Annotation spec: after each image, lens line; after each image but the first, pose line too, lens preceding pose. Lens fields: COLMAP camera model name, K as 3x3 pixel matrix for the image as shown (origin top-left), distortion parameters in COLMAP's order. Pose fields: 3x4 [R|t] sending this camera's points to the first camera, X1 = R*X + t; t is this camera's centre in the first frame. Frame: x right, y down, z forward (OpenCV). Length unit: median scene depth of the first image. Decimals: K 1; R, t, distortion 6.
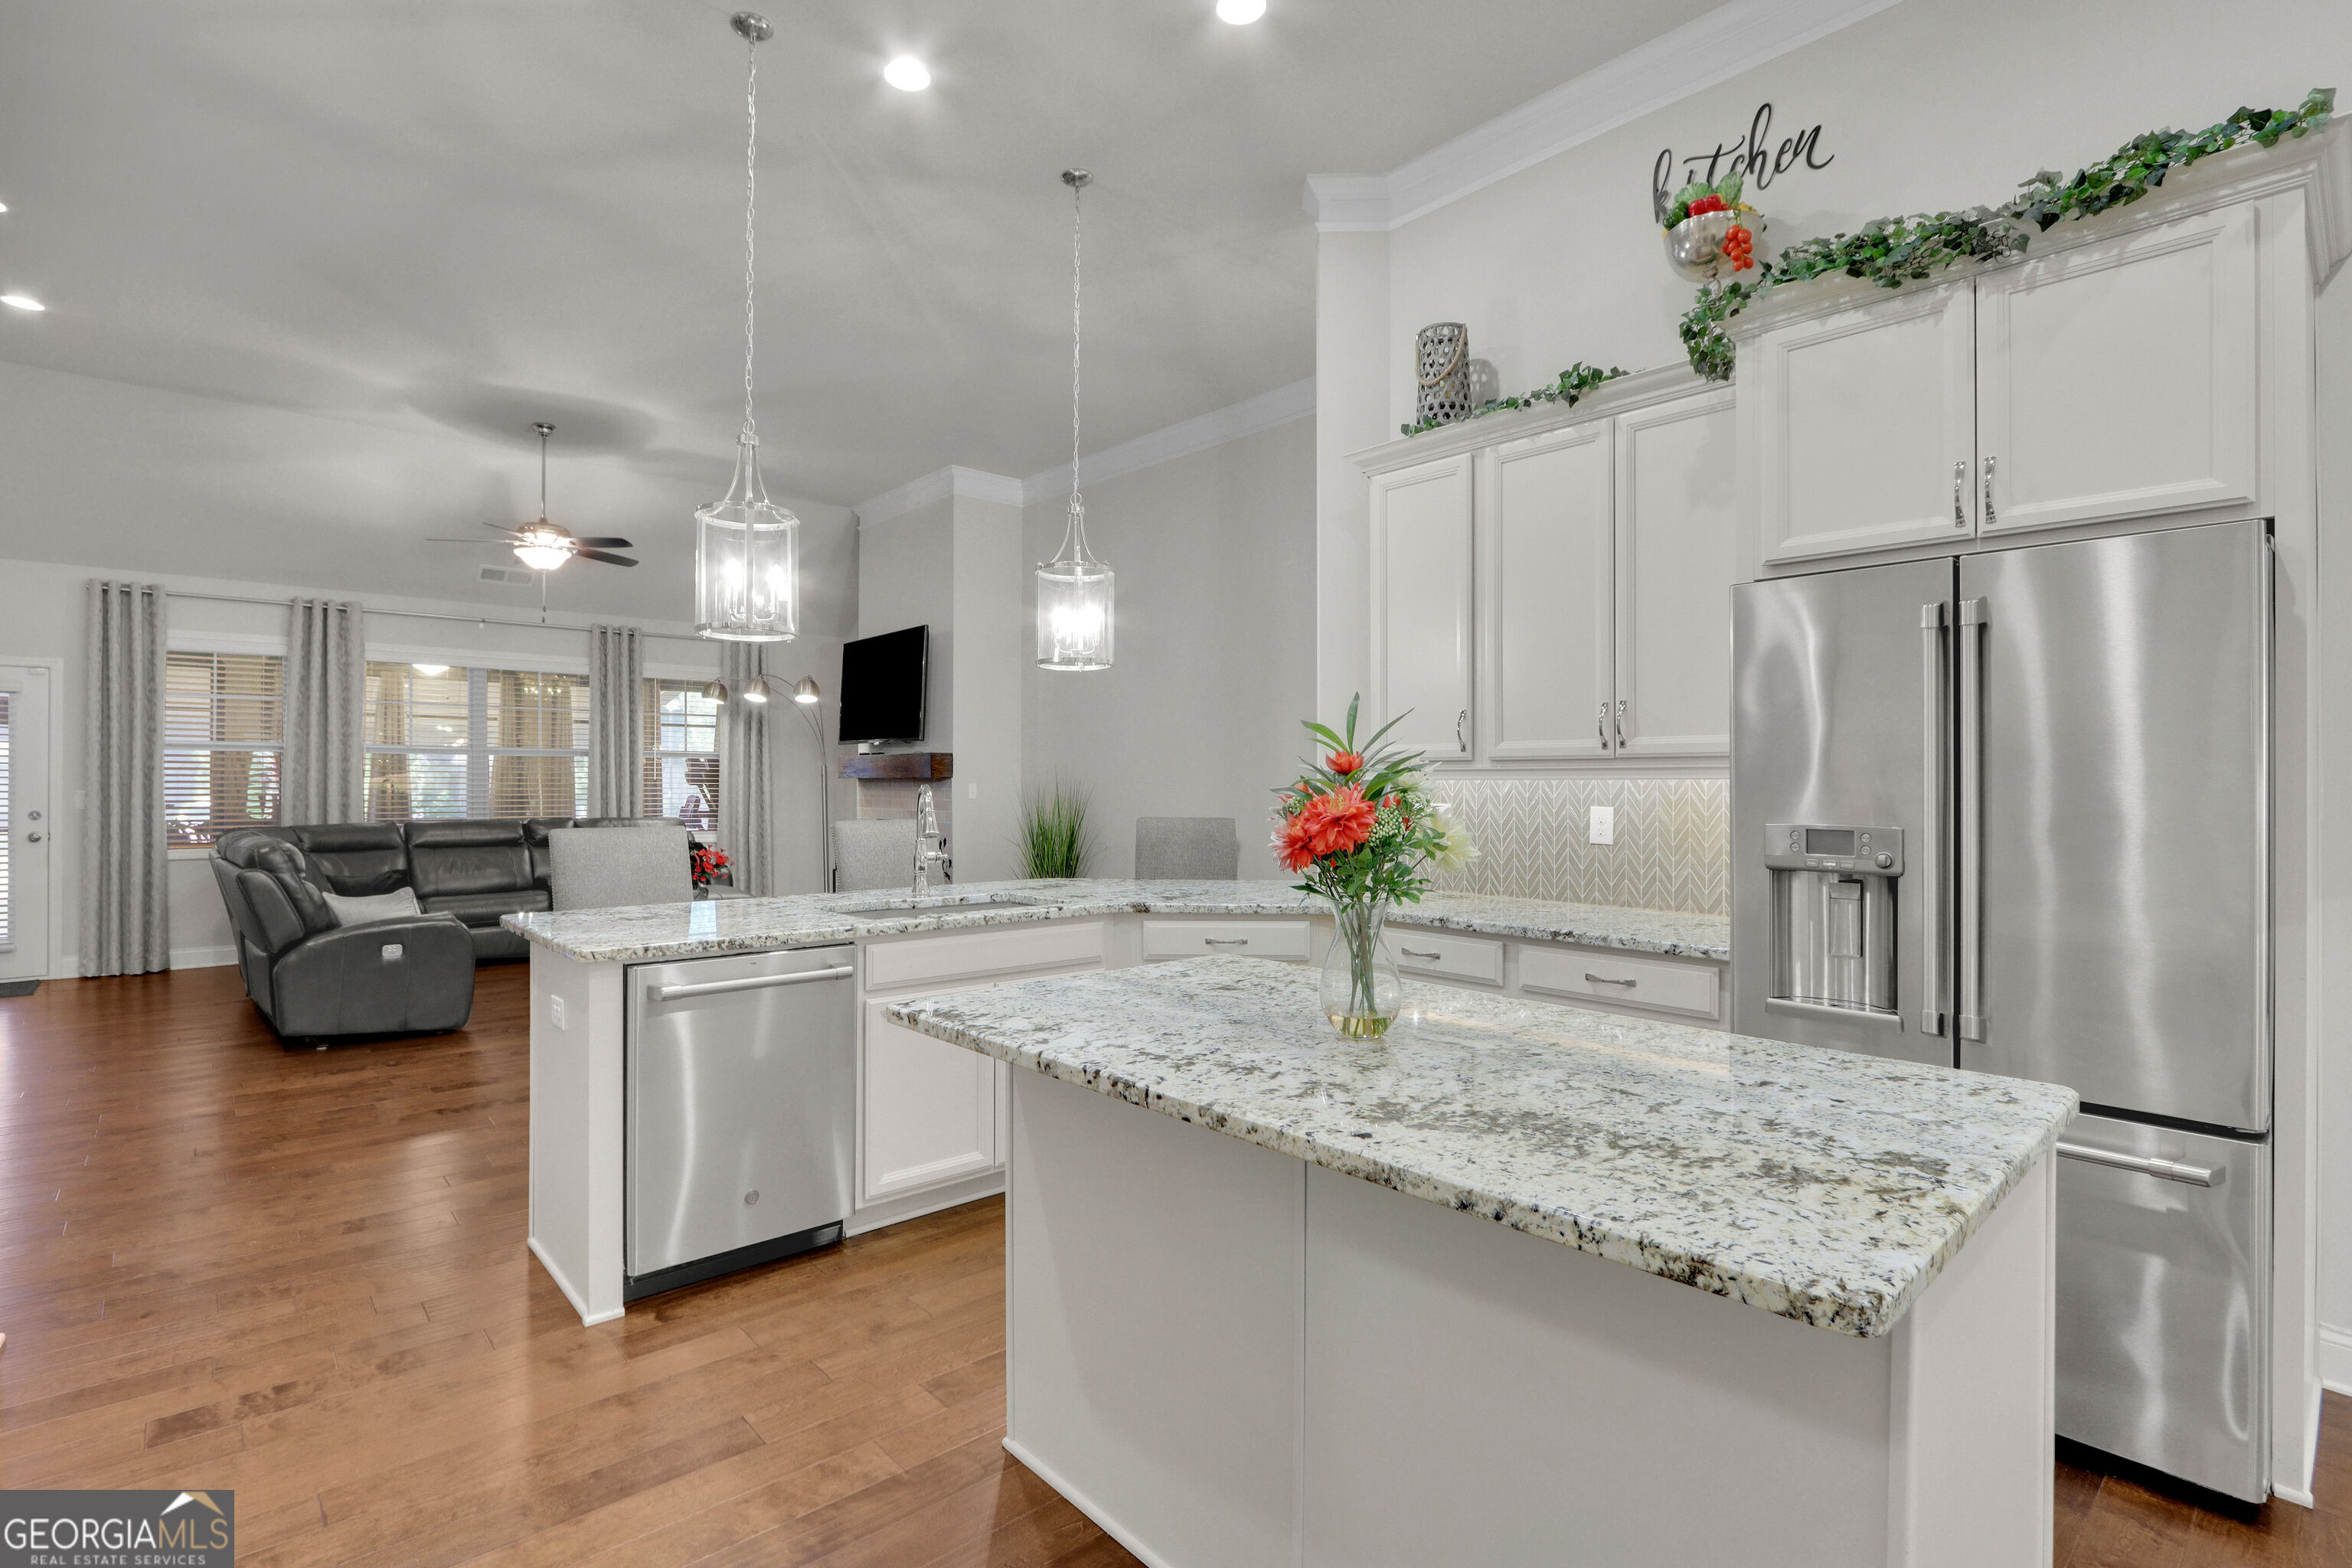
lens RADIAL K [[1096.9, 0, 1176.2], [0, 1096.9, 786.6], [0, 0, 1]] dist [-0.013327, 0.001267]
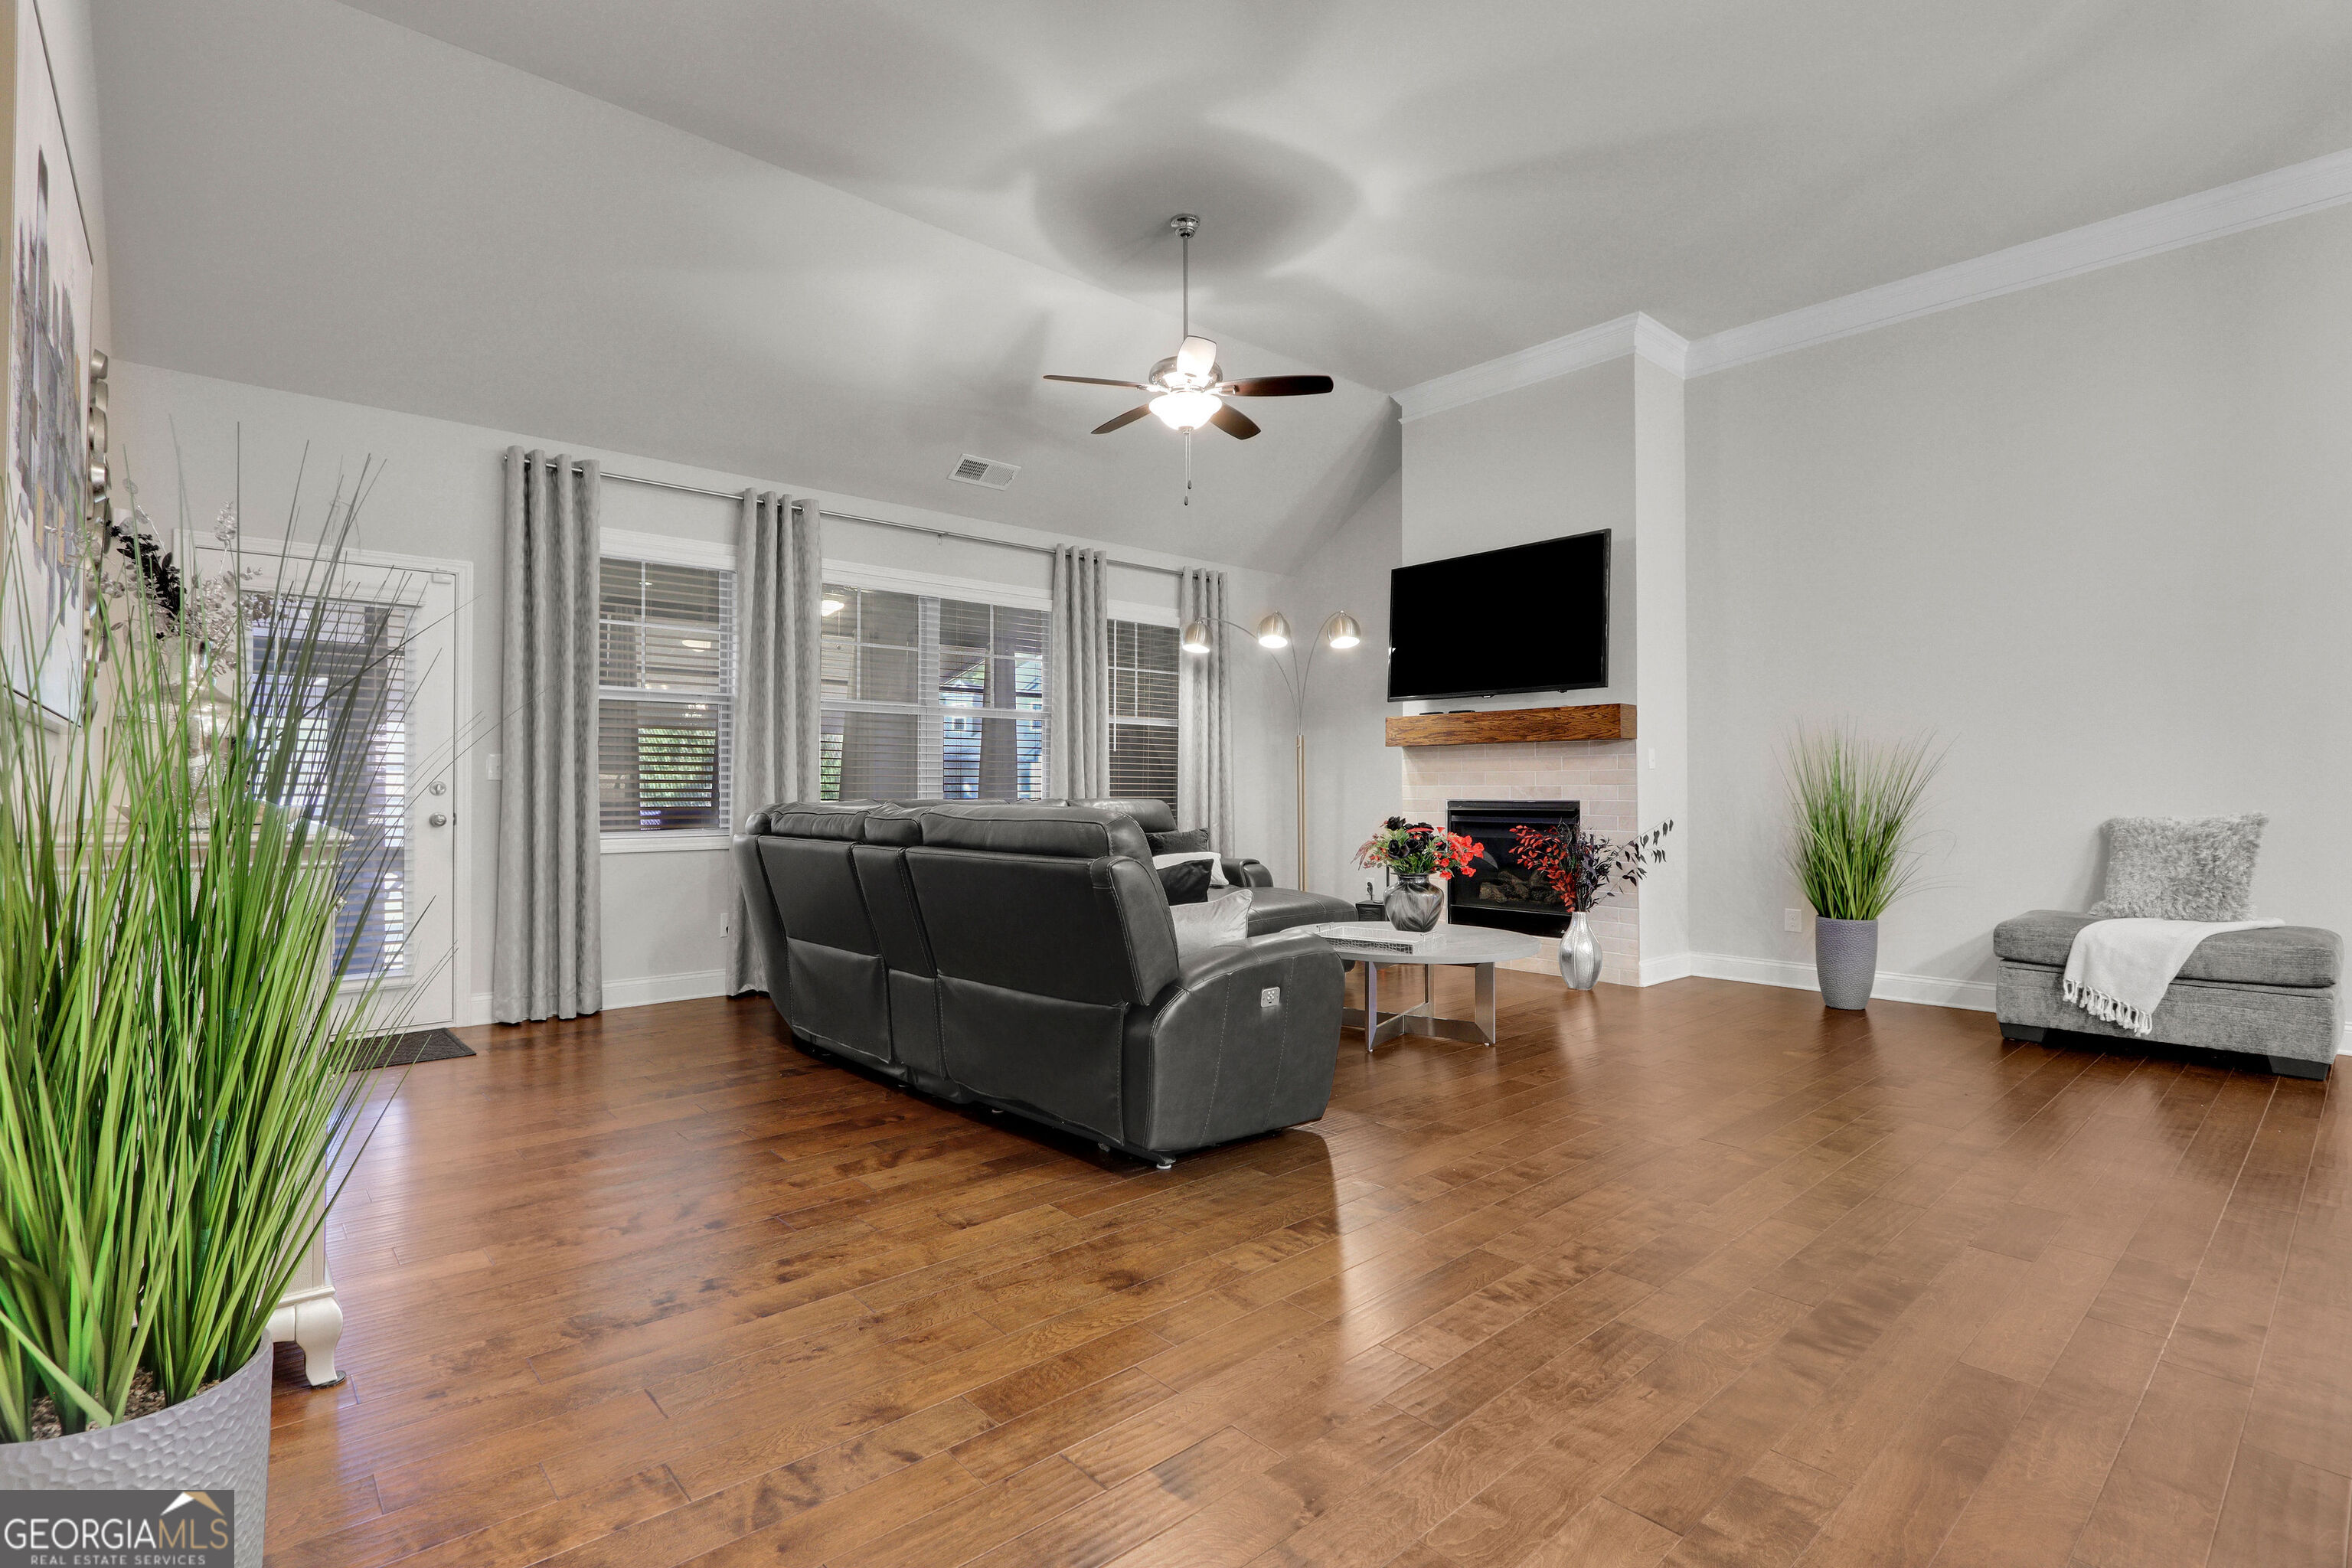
lens RADIAL K [[1096.9, 0, 1176.2], [0, 1096.9, 780.9], [0, 0, 1]] dist [-0.013327, 0.001267]
pose [[0.999994, -0.002621, -0.002270, -0.551281], [0.002601, 0.999956, -0.008960, 0.027895], [0.002294, 0.008954, 0.999957, 0.290375]]
